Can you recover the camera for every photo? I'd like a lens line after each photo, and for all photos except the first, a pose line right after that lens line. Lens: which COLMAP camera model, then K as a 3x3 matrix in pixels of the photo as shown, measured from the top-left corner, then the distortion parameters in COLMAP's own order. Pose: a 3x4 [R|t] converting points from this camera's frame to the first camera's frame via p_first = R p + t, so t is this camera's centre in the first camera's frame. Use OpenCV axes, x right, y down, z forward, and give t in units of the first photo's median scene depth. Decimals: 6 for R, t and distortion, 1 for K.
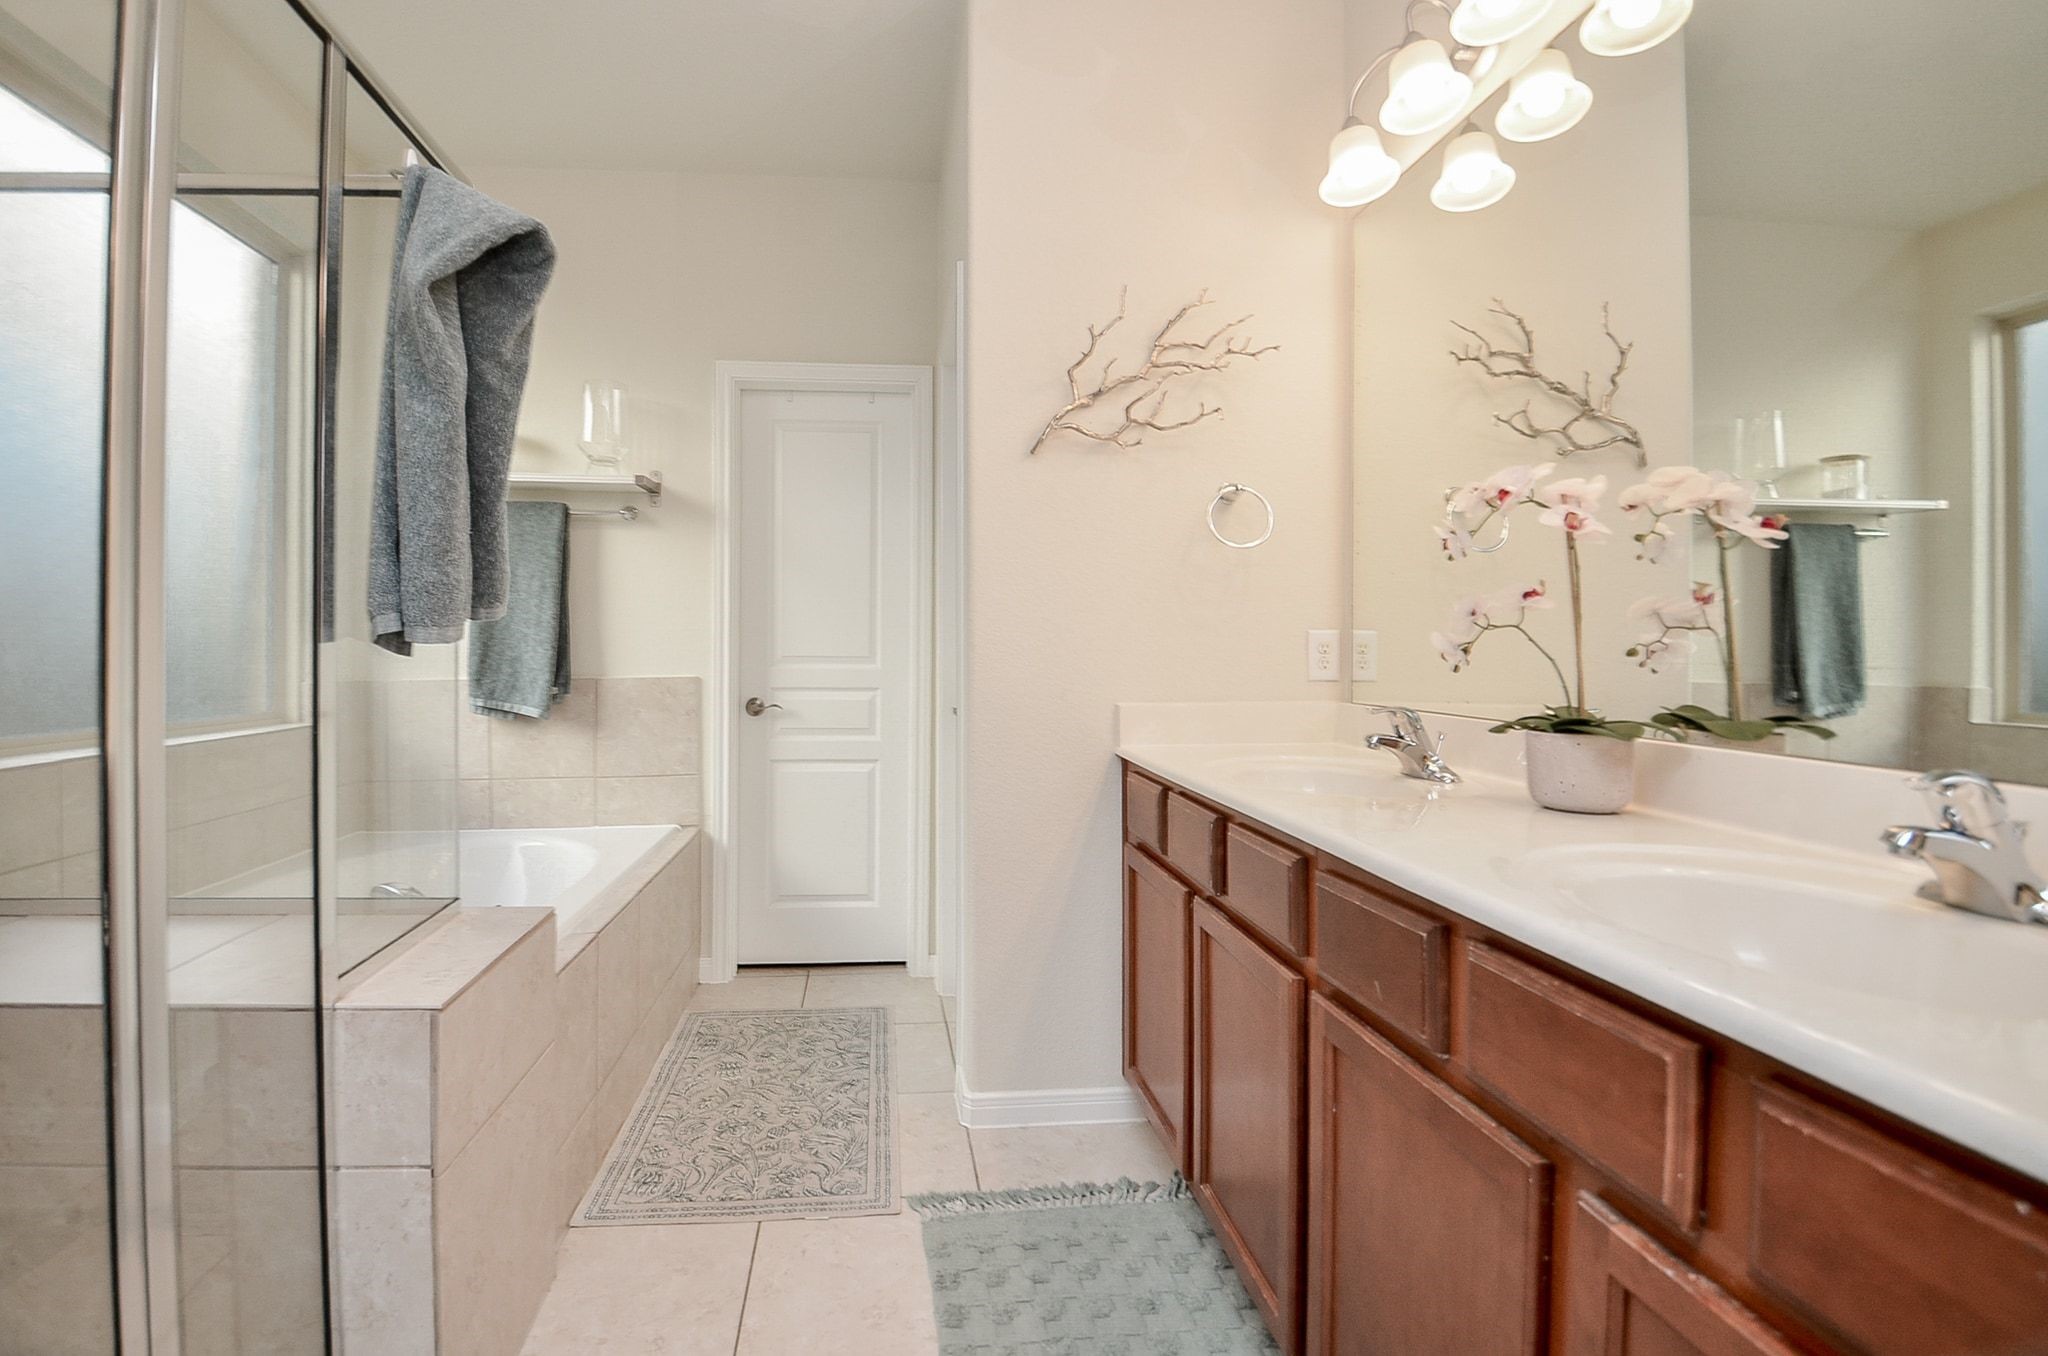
lens RADIAL K [[1013.9, 0, 943.3], [0, 1013.9, 644.2], [0, 0, 1]] dist [0.019473, -0.036049]
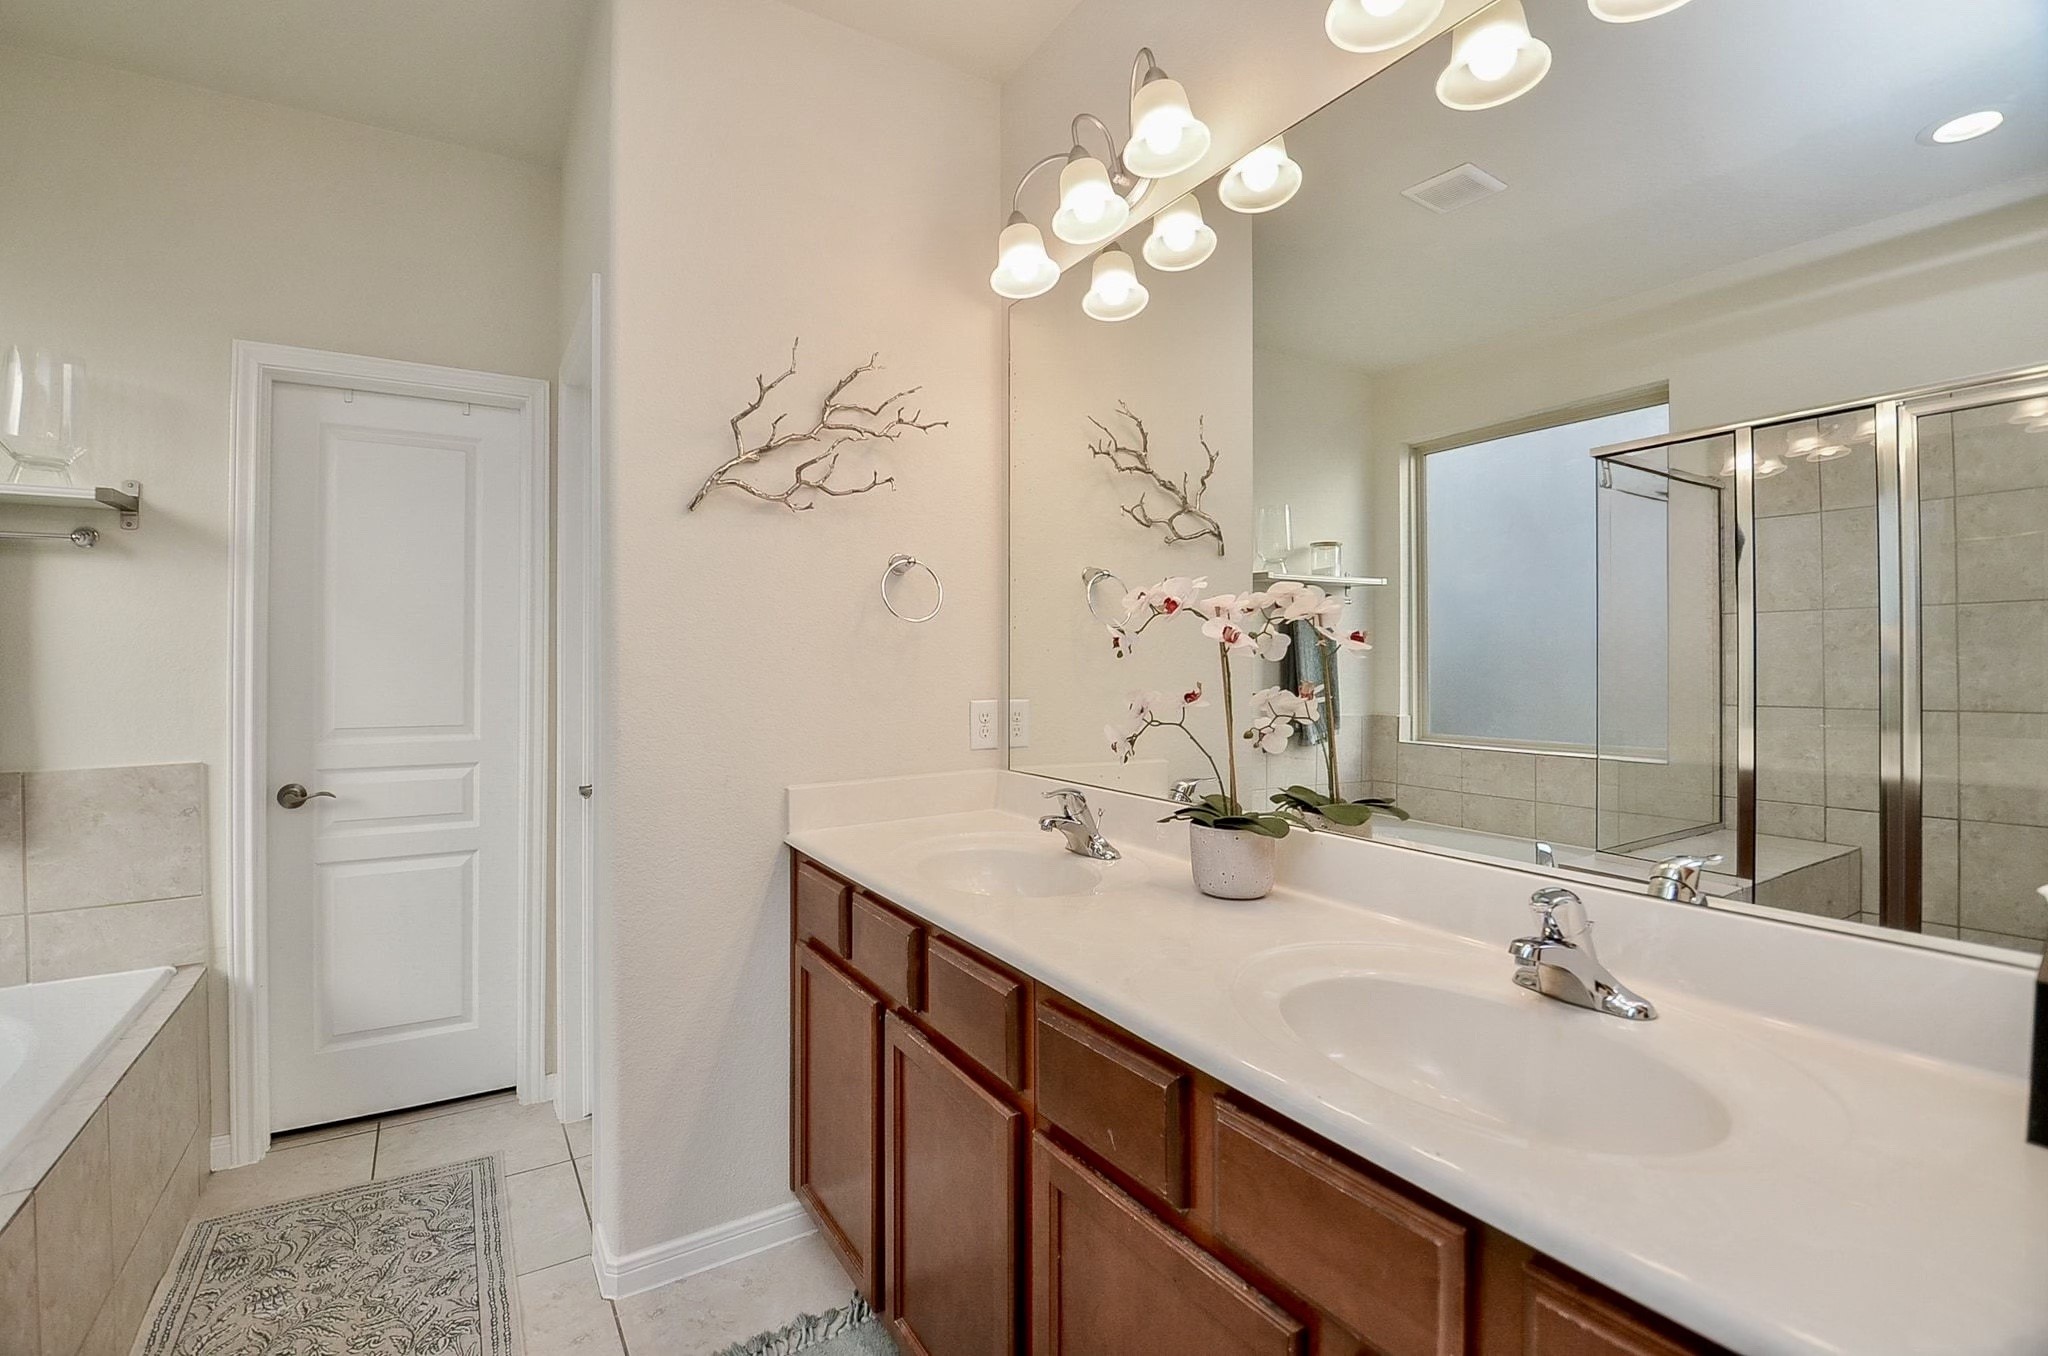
lens RADIAL K [[920.3, 0, 1018.0], [0, 920.3, 632.4], [0, 0, 1]] dist [0.013724, -0.026027]
pose [[0.878394, 0.005920, 0.477901, -0.046402], [-0.008873, 0.999953, 0.003922, -0.088082], [-0.477855, -0.007685, 0.878405, 0.157957]]
